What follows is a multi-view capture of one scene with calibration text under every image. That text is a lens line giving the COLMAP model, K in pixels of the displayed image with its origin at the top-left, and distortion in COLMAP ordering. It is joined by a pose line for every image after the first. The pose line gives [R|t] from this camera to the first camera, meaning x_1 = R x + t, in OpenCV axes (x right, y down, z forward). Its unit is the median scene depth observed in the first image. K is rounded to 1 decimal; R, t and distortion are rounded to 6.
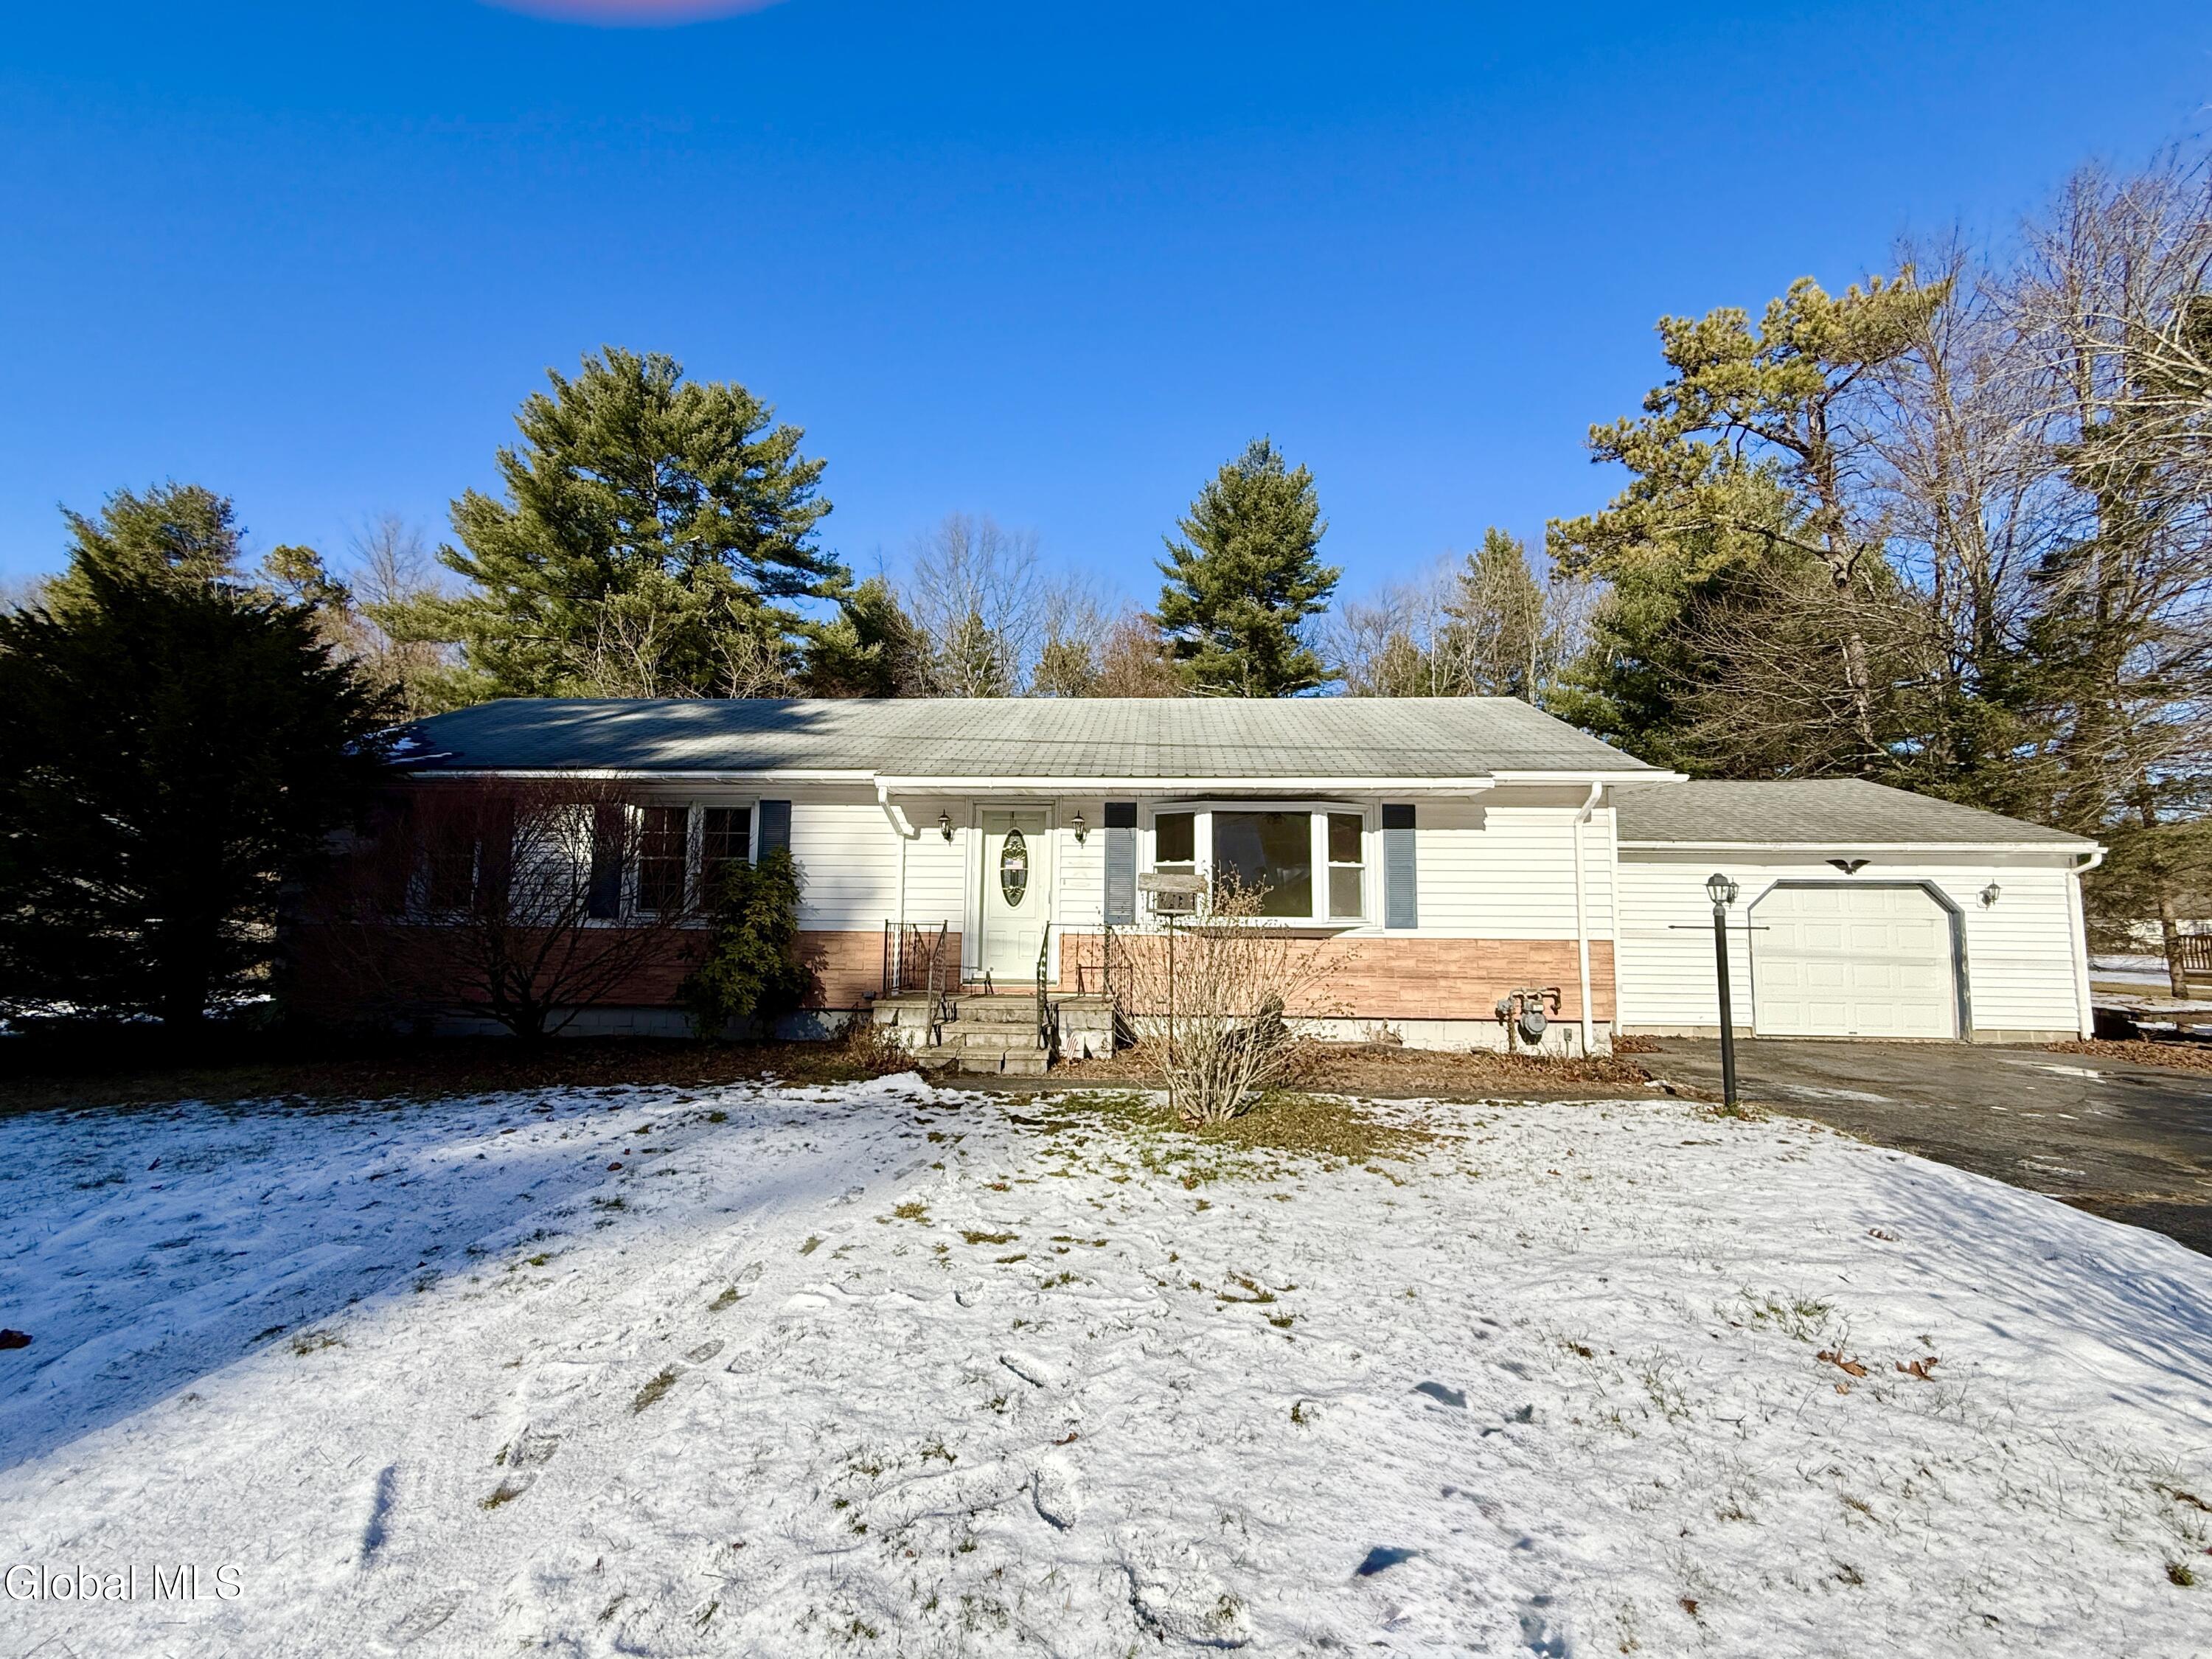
lens RADIAL K [[881.0, 0, 1108.5], [0, 881.0, 831.1], [0, 0, 1]] dist [-0.000046, 0.000368]
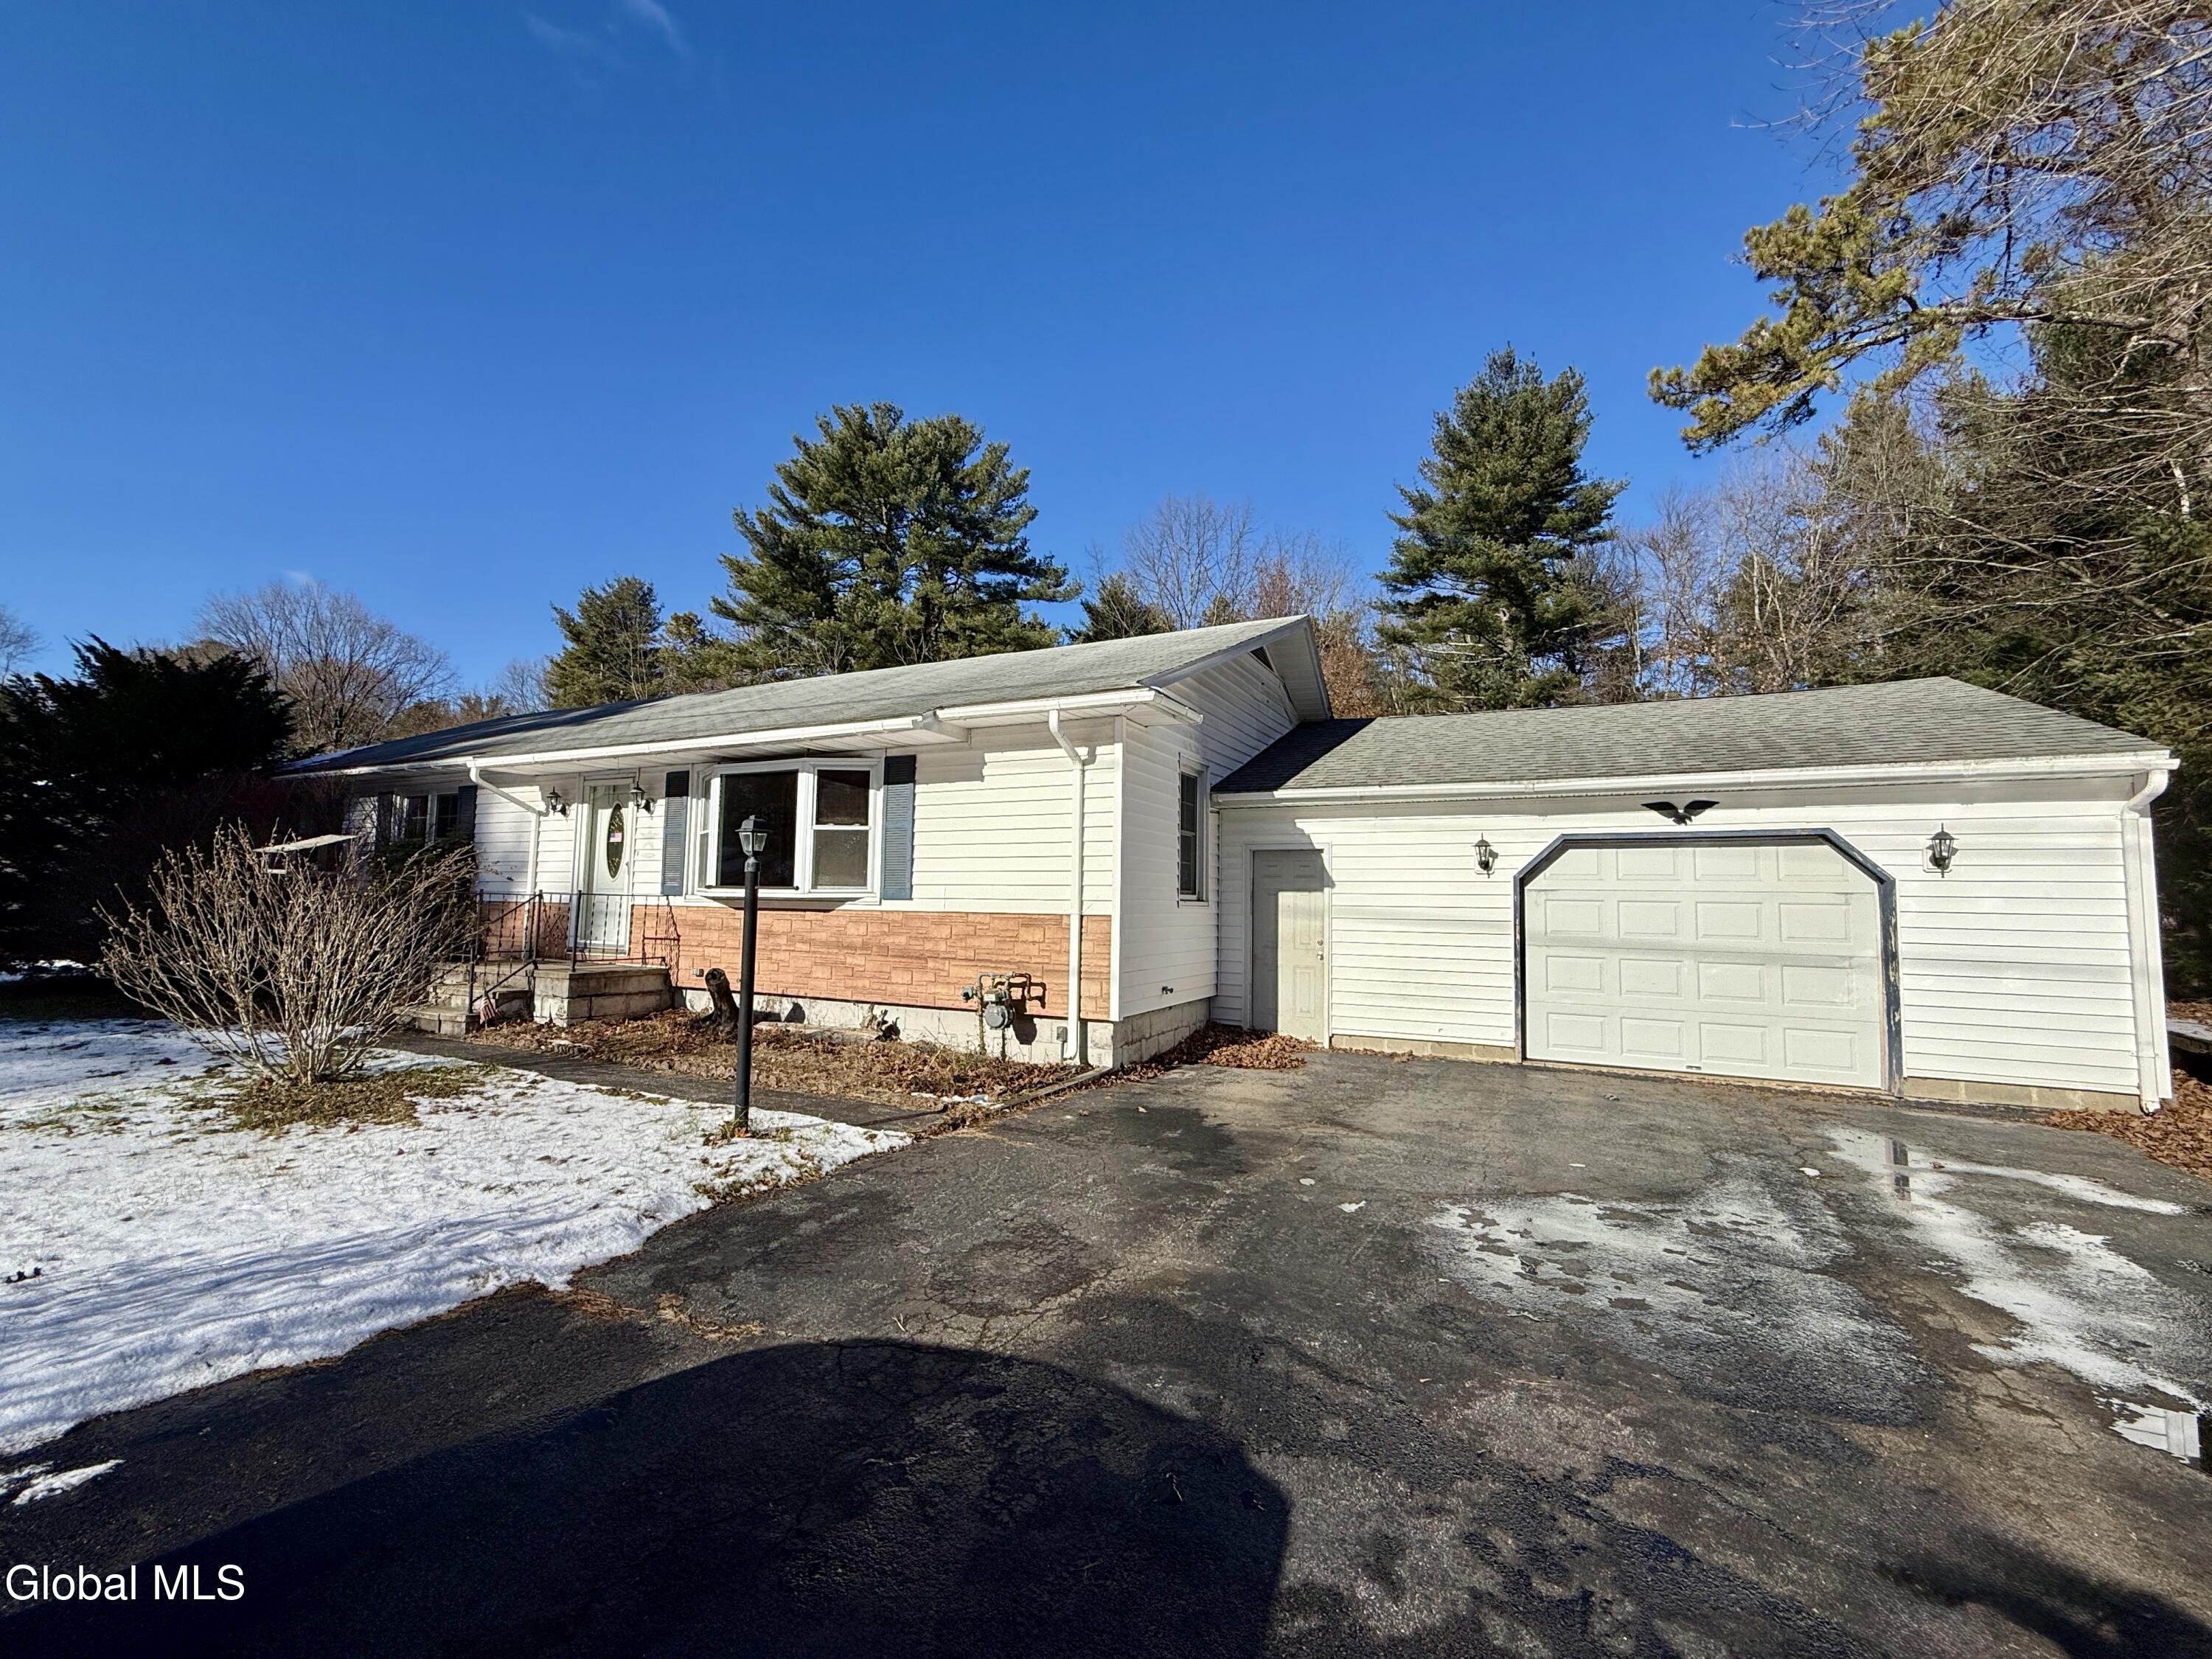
lens RADIAL K [[881.0, 0, 1108.1], [0, 881.0, 833.9], [0, 0, 1]] dist [-0.000046, 0.000368]
pose [[0.921479, -0.026008, -0.387556, 0.710890], [0.032161, 0.999439, 0.009398, 0.037108], [0.387094, -0.021124, 0.921798, 0.239188]]
